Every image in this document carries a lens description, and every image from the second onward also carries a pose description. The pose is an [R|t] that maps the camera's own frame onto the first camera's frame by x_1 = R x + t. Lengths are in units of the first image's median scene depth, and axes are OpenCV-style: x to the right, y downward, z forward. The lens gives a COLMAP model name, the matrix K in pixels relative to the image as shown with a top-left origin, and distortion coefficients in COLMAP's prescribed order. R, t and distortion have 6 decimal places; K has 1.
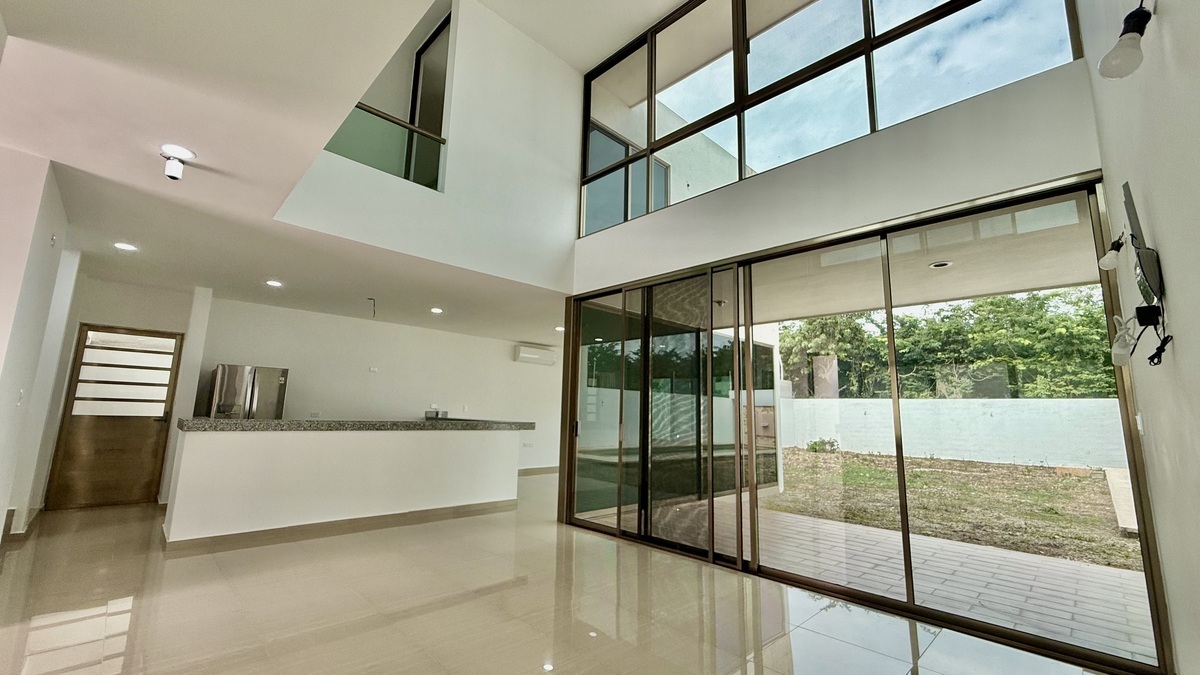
lens RADIAL K [[478.9, 0, 604.3], [0, 478.9, 343.4], [0, 0, 1]] dist [0.001106, -0.001566]
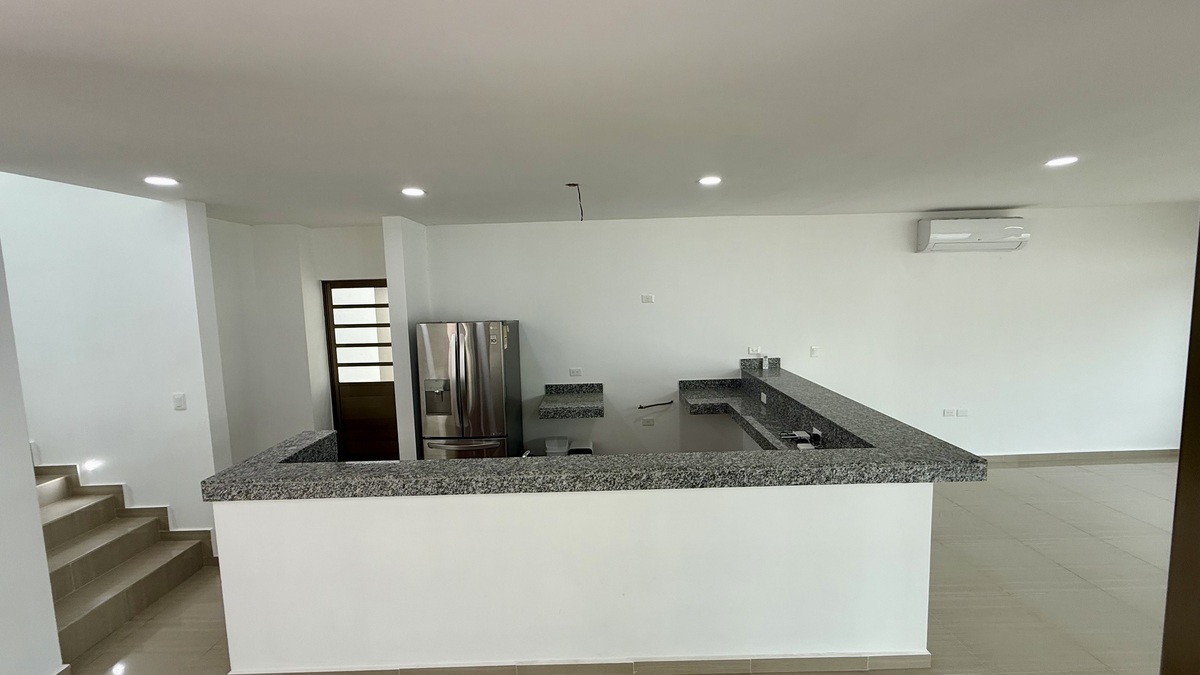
lens RADIAL K [[478.9, 0, 598.9], [0, 478.9, 338.2], [0, 0, 1]] dist [0.001106, -0.001566]
pose [[0.707959, 0.020650, -0.705952, -0.035701], [0.144442, 0.974211, 0.173349, -0.005743], [0.691325, -0.224693, 0.686718, 0.215047]]
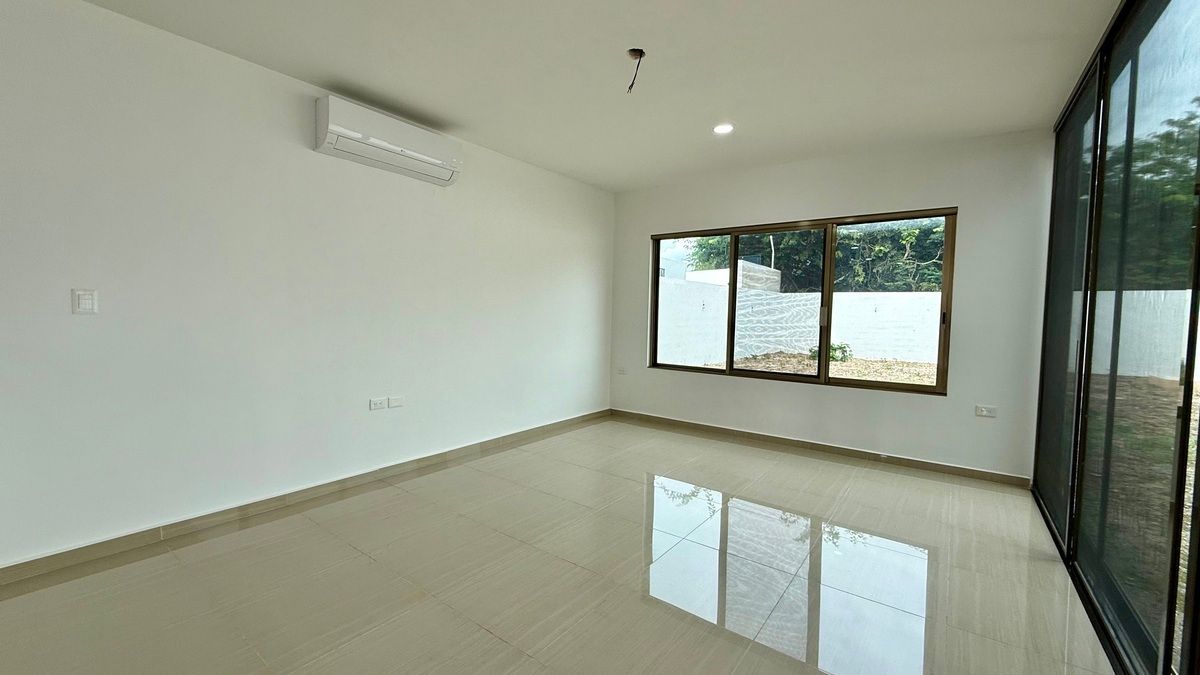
lens RADIAL K [[478.9, 0, 605.0], [0, 478.9, 337.7], [0, 0, 1]] dist [0.001106, -0.001566]
pose [[0.988231, -0.012432, 0.152466, -0.025542], [-0.017719, 0.980681, 0.194812, 0.053290], [-0.151942, -0.195220, 0.968918, 0.352775]]
